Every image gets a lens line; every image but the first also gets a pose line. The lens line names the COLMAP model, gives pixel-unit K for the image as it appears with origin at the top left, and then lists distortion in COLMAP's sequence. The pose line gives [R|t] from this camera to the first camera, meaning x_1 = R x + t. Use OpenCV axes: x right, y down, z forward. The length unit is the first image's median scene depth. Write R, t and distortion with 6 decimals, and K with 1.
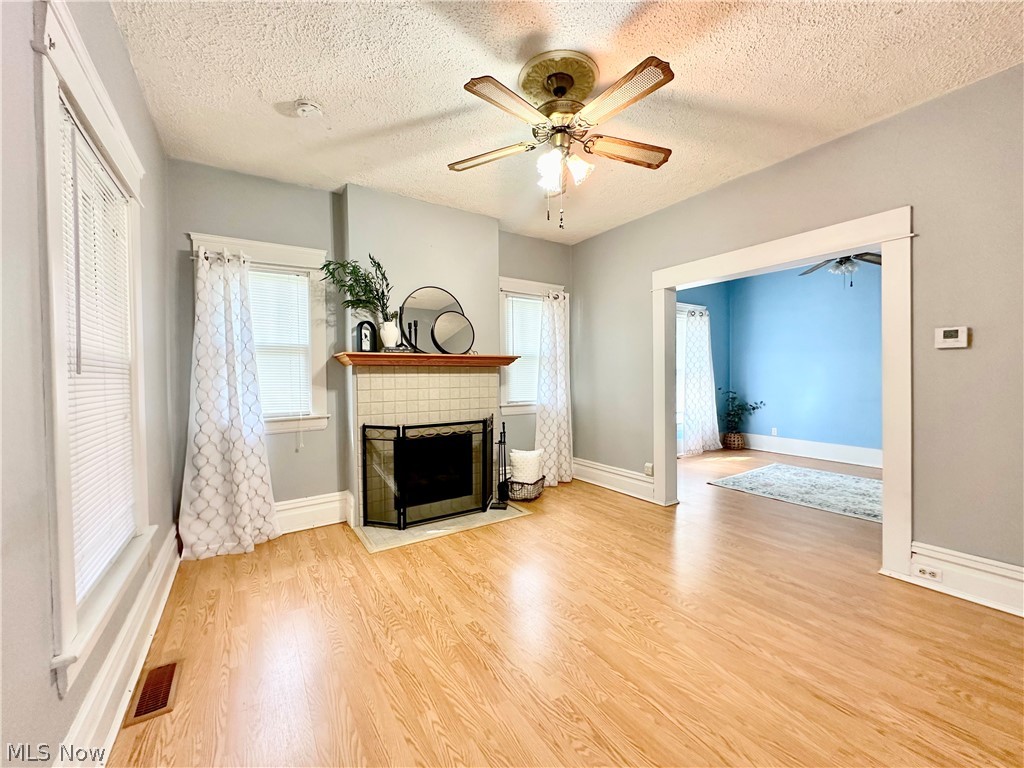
lens RADIAL K [[406.4, 0, 514.2], [0, 406.4, 382.1], [0, 0, 1]] dist [-0.002145, -0.000371]
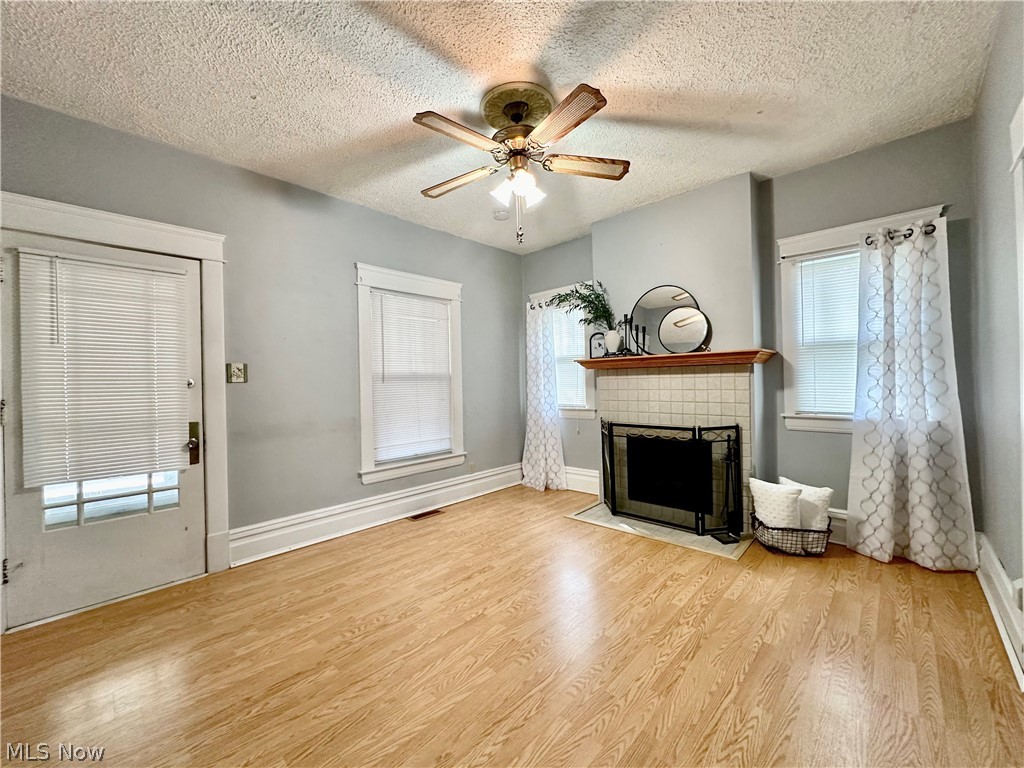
lens RADIAL K [[406.4, 0, 514.2], [0, 406.4, 382.1], [0, 0, 1]] dist [-0.002145, -0.000371]
pose [[0.224321, 0.007294, -0.974488, 0.714649], [0.006838, 0.999936, 0.009058, -0.015423], [0.974491, -0.008695, 0.224257, 0.457418]]
